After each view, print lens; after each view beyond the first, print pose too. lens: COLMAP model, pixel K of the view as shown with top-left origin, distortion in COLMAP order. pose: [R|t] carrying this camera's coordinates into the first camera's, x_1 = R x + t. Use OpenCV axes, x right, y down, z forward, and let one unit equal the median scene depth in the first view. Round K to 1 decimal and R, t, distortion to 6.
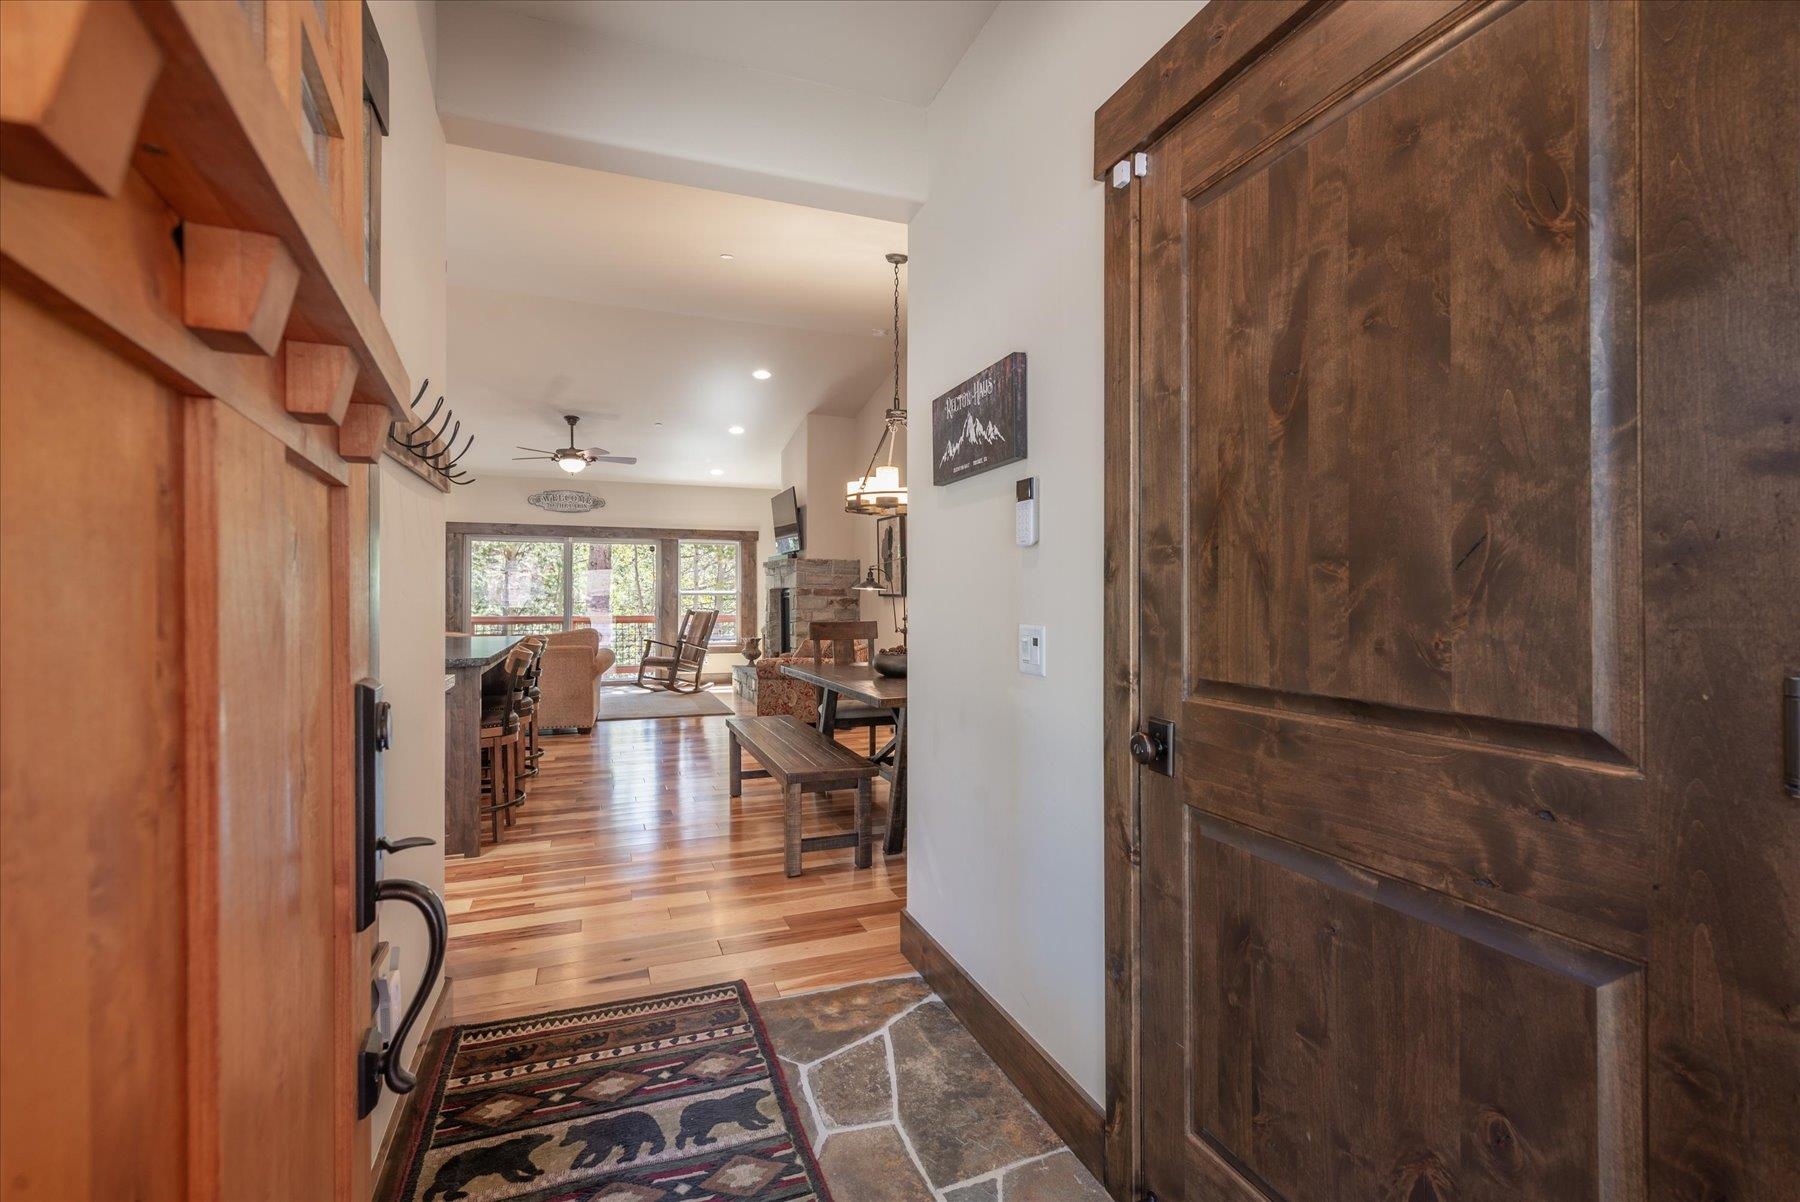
lens RADIAL K [[799.3, 0, 906.5], [0, 799.3, 599.0], [0, 0, 1]] dist [0.002044, -0.000020]
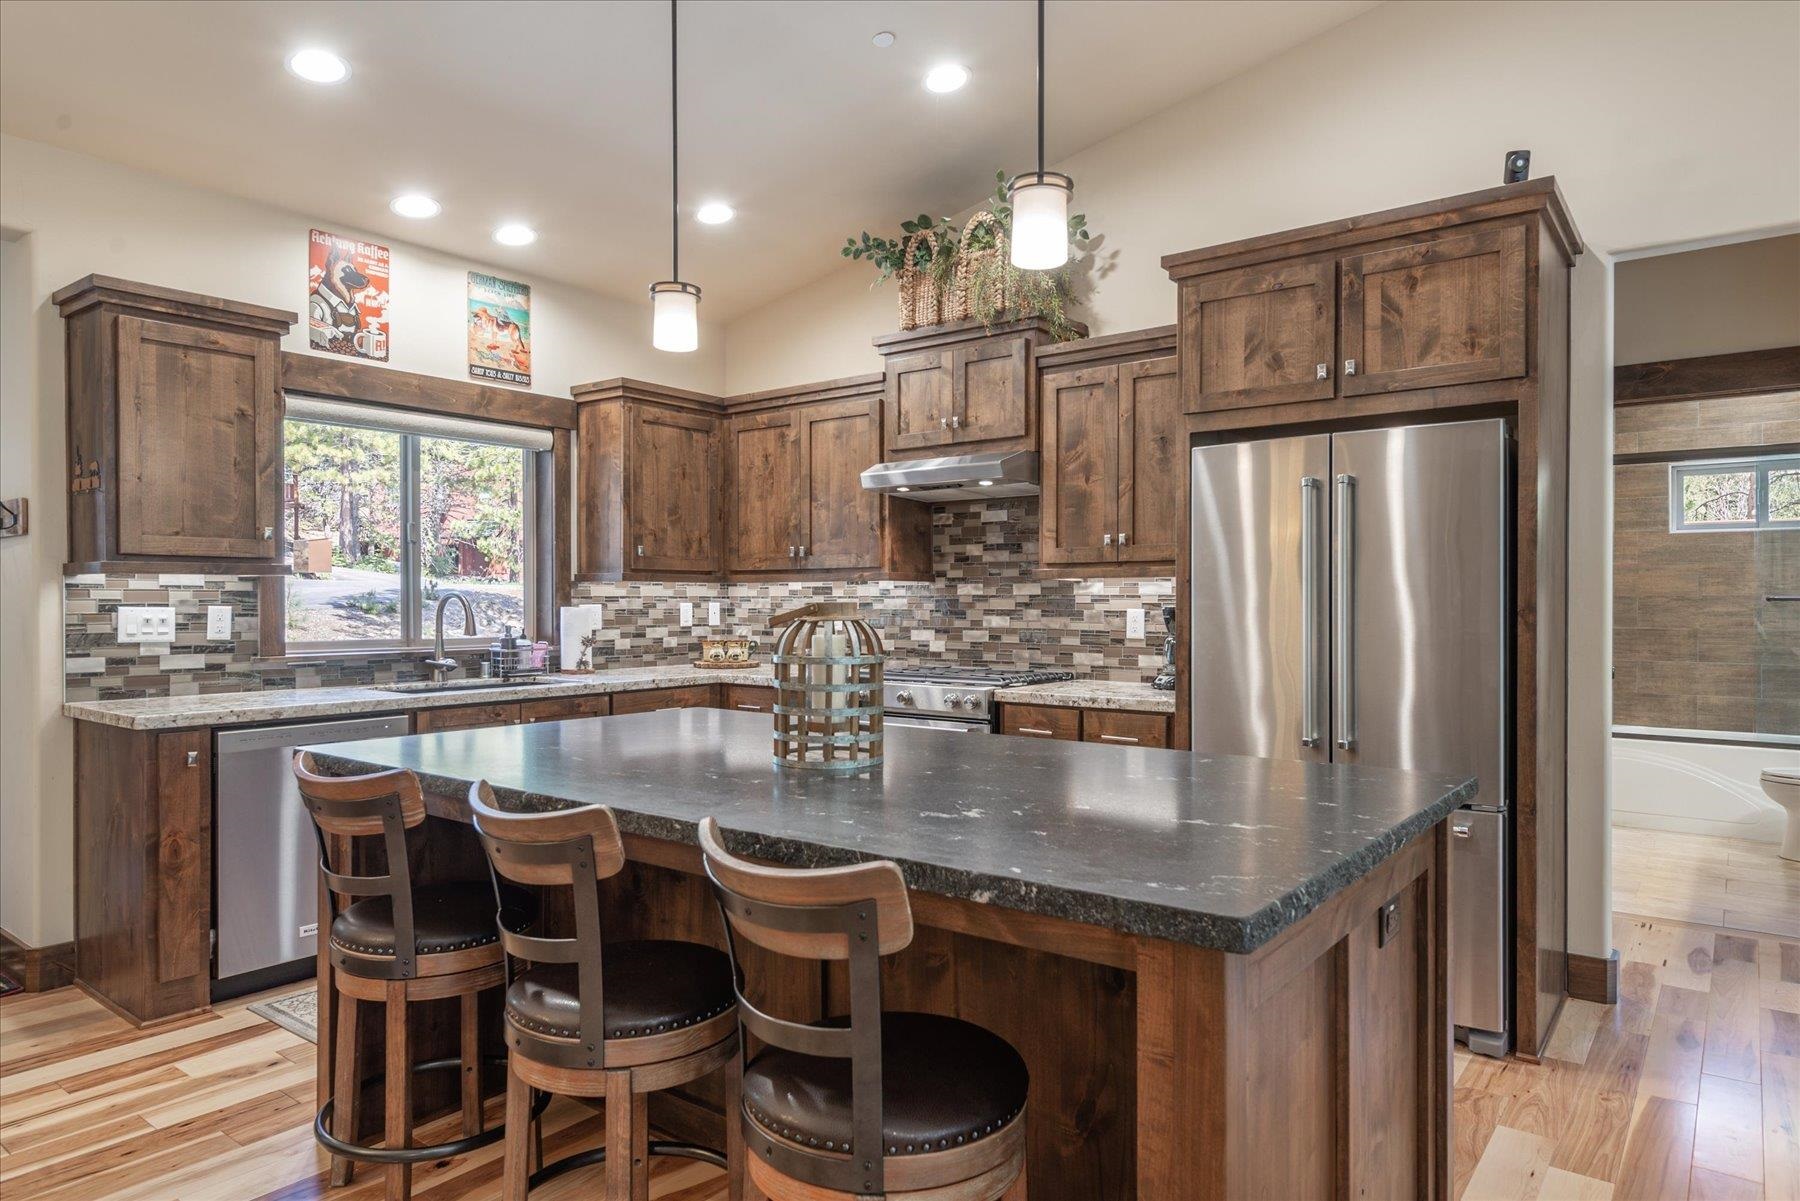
lens RADIAL K [[1077.5, 0, 900.0], [0, 1077.5, 600.5], [0, 0, 1]] dist [-0.001239, 0.000774]
pose [[-0.856169, -0.000719, -0.516695, -0.195977], [-0.000494, 1.000000, -0.000573, -0.008010], [0.516695, -0.000235, -0.856169, 0.698004]]
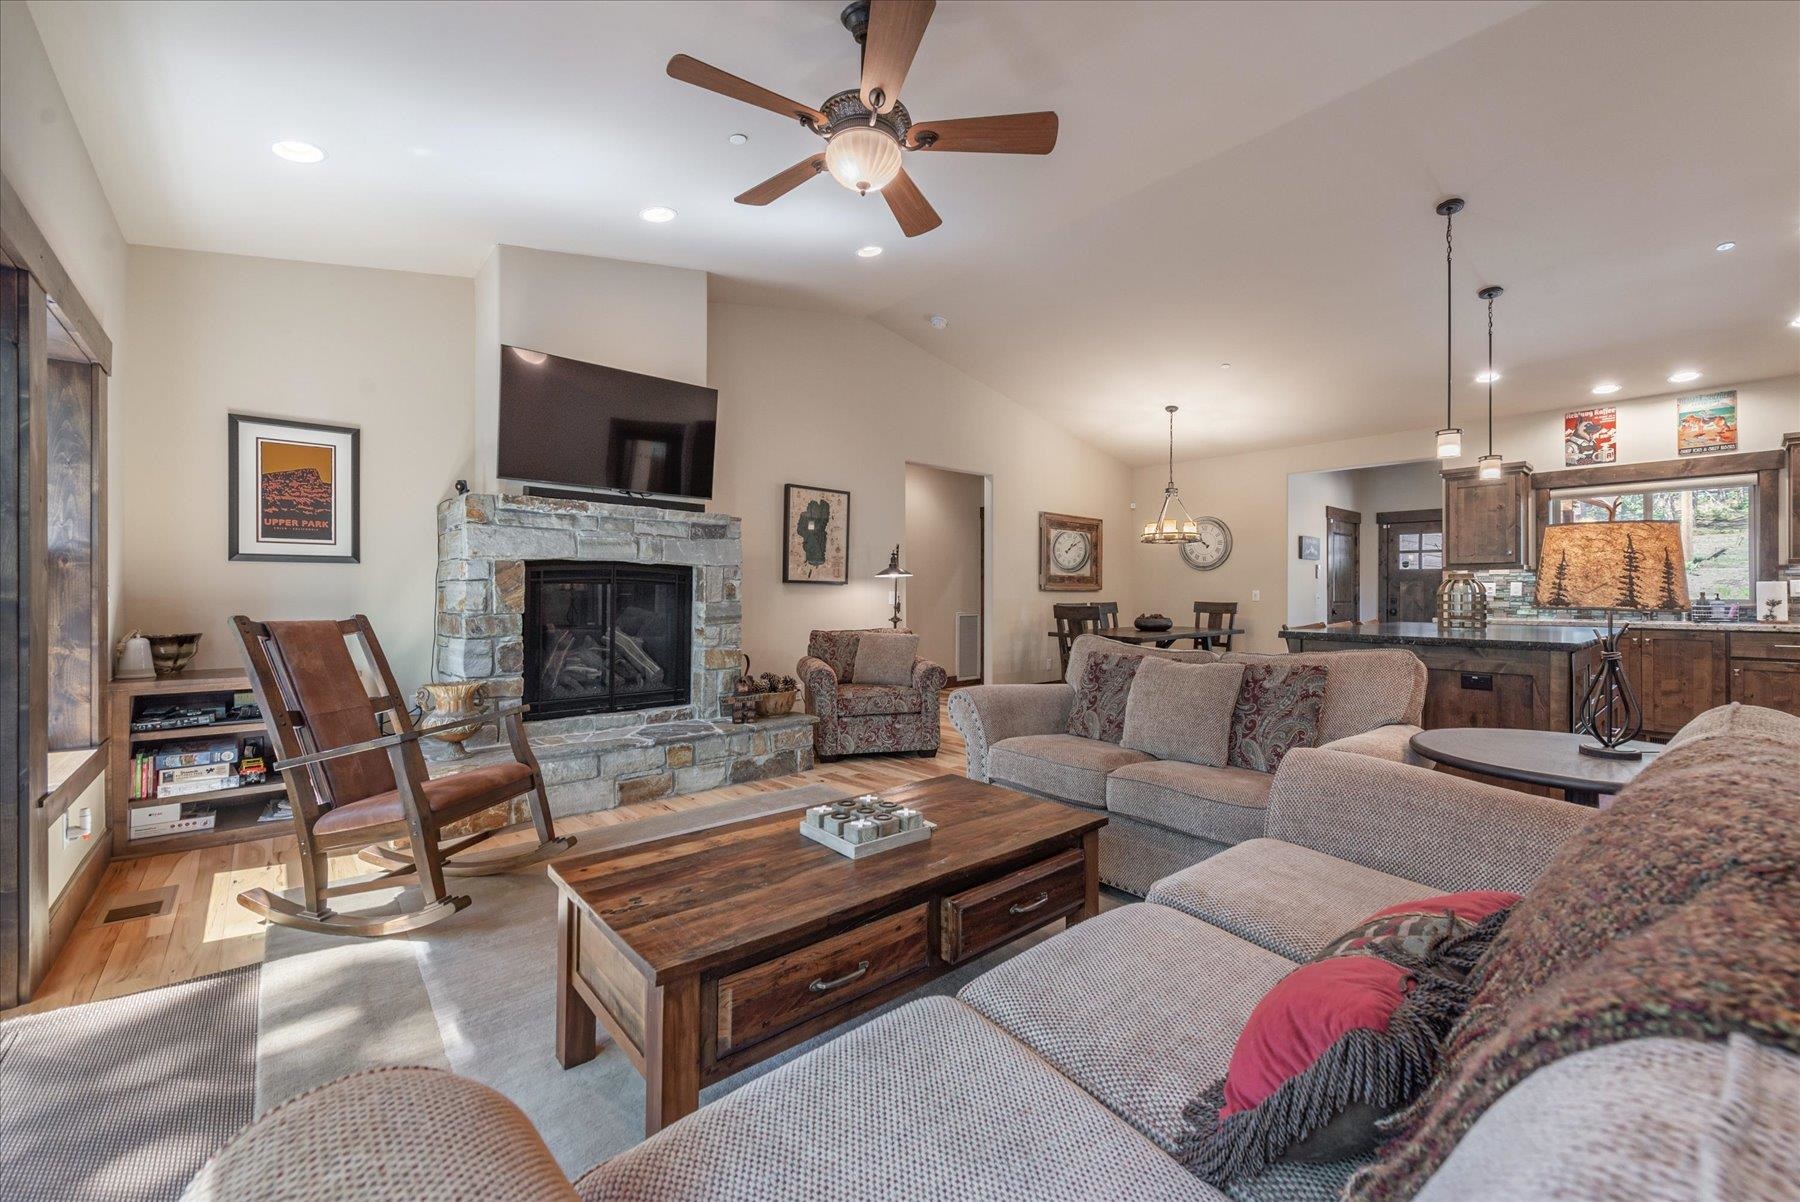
lens RADIAL K [[728.9, 0, 888.0], [0, 728.9, 590.8], [0, 0, 1]] dist [0.010958, -0.000603]
pose [[-0.338671, 0.001329, 0.940904, -0.649815], [-0.002256, 0.999995, -0.002224, 0.005300], [-0.940902, -0.002876, -0.338666, 1.013708]]
